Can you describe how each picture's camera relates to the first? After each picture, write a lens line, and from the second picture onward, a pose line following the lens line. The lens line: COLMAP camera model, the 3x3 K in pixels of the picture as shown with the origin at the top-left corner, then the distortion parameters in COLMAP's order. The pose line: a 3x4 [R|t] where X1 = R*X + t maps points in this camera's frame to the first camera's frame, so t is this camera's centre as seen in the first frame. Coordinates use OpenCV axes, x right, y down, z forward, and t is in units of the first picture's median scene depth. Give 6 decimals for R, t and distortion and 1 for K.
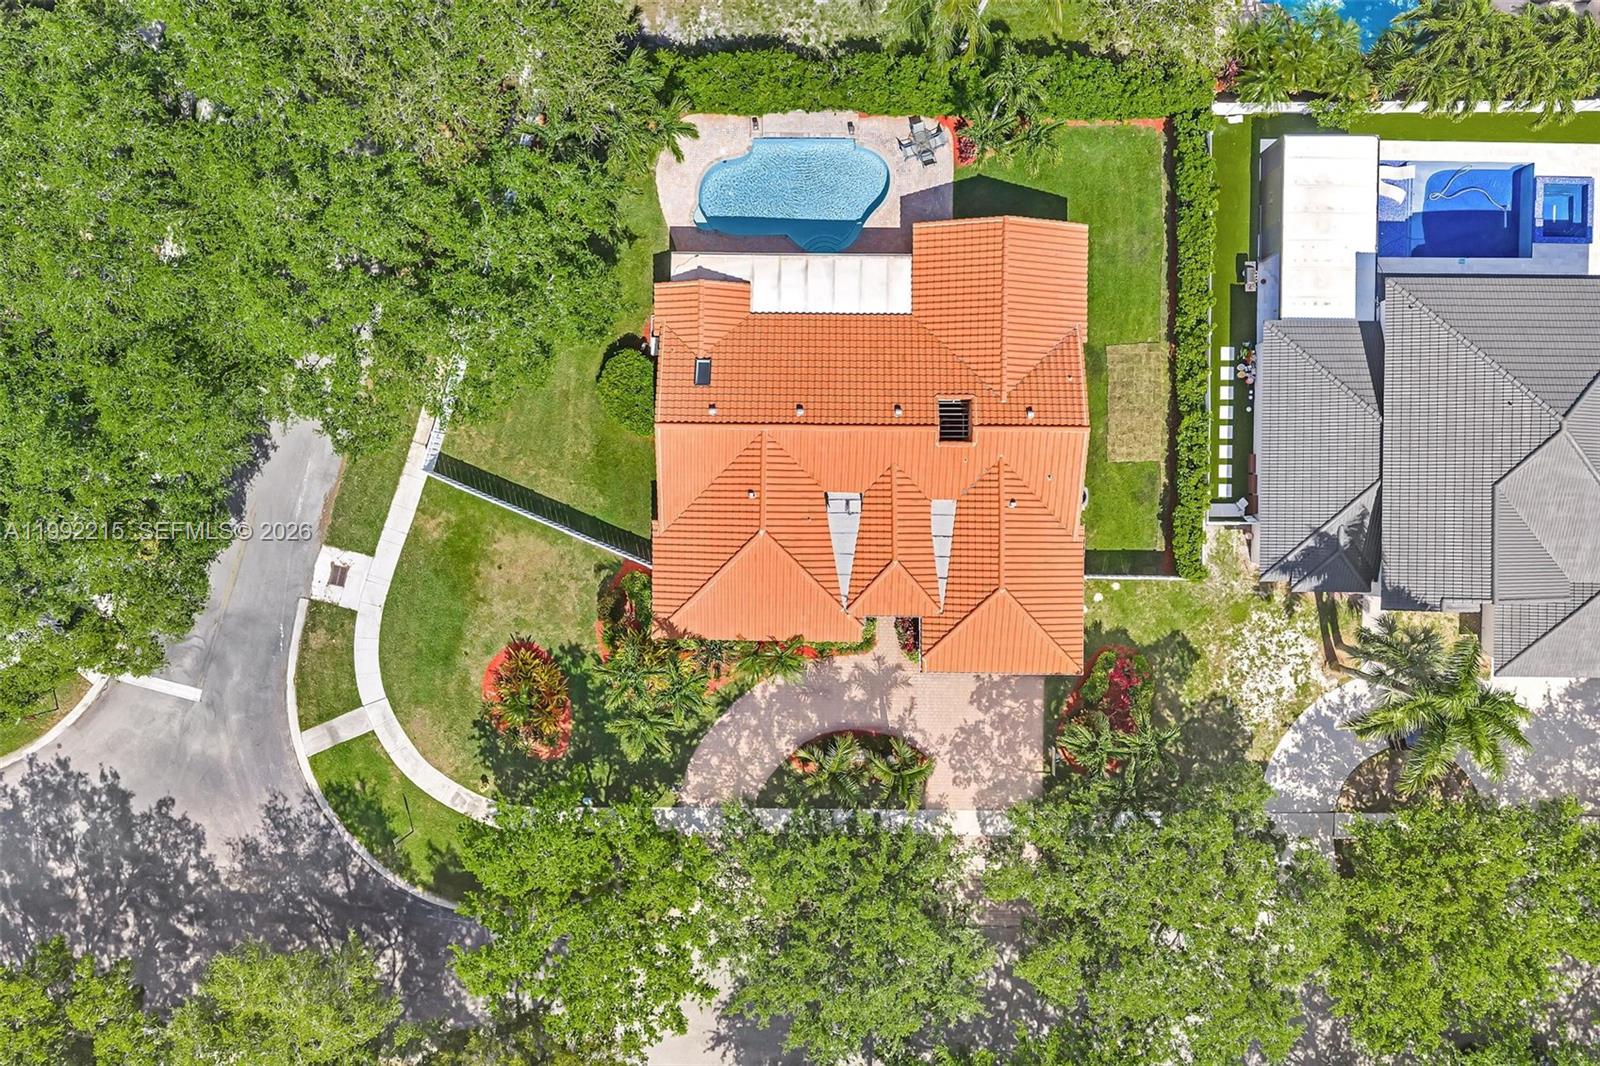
lens RADIAL K [[1316.7, 0, 807.8], [0, 1316.7, 526.6], [0, 0, 1]] dist [0.003405, 0.006025]
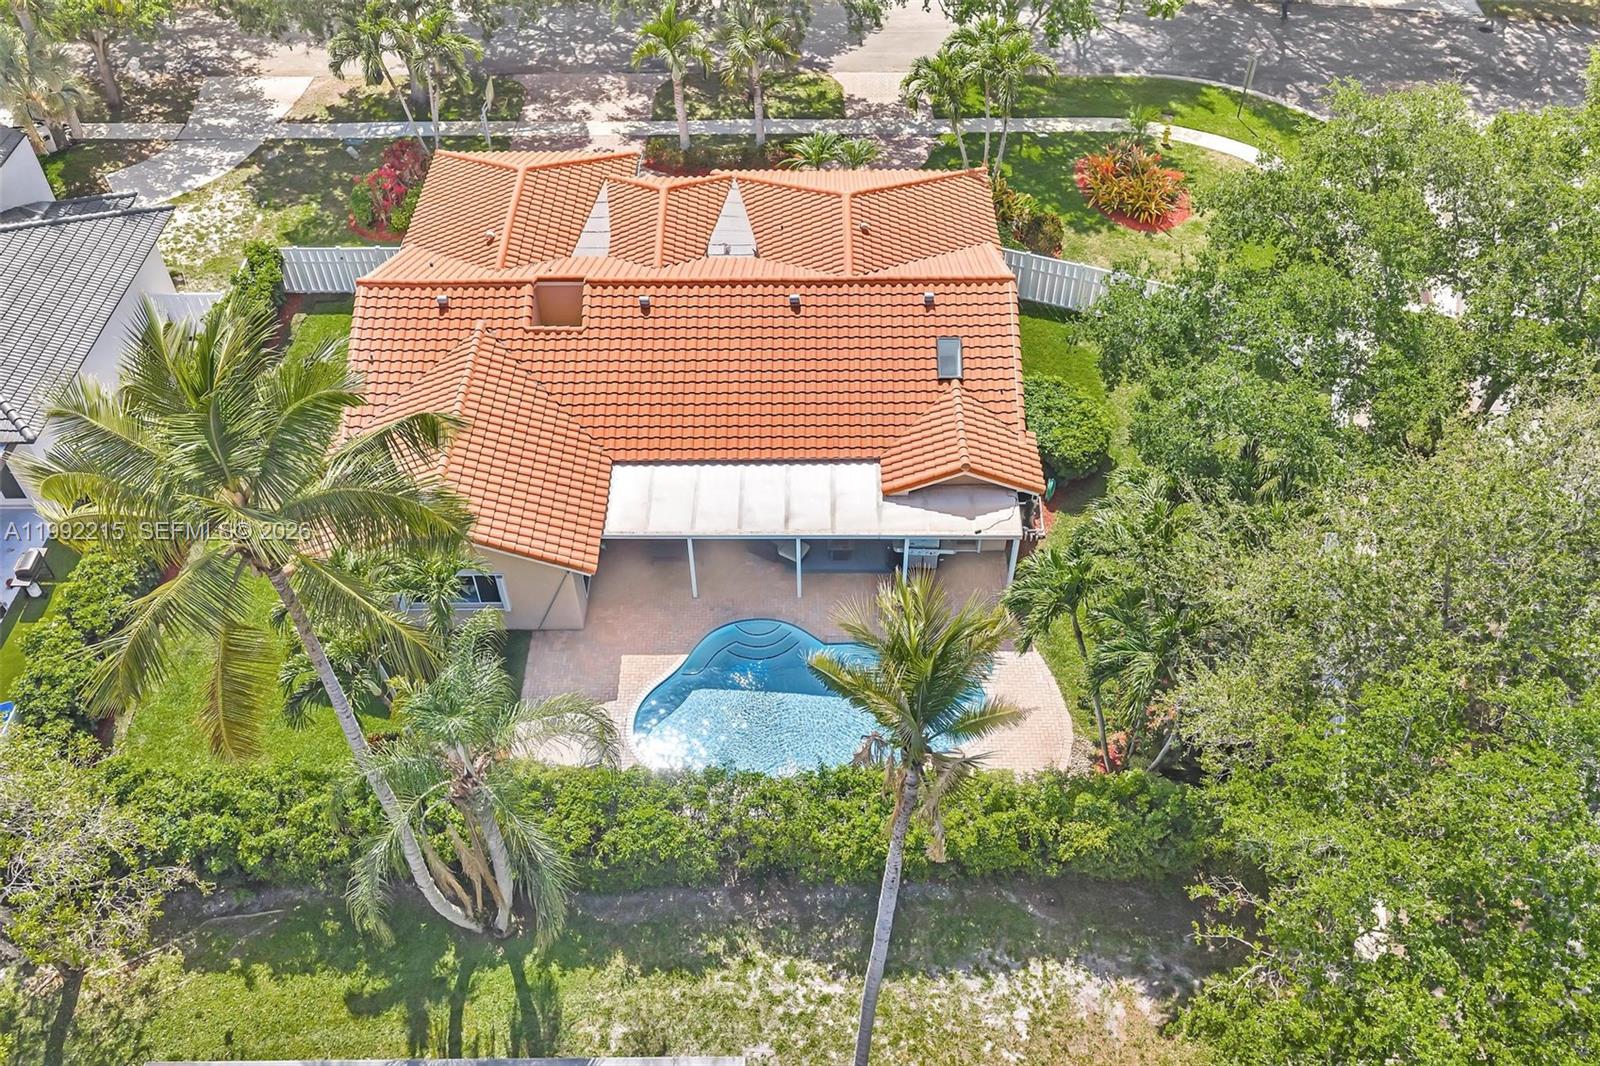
lens RADIAL K [[1316.7, 0, 807.8], [0, 1316.7, 526.6], [0, 0, 1]] dist [0.003405, 0.006025]
pose [[-0.999872, 0.015554, -0.003673, -0.007751], [-0.013867, -0.730138, 0.683159, -0.584745], [0.007944, 0.683123, 0.730260, 0.568387]]
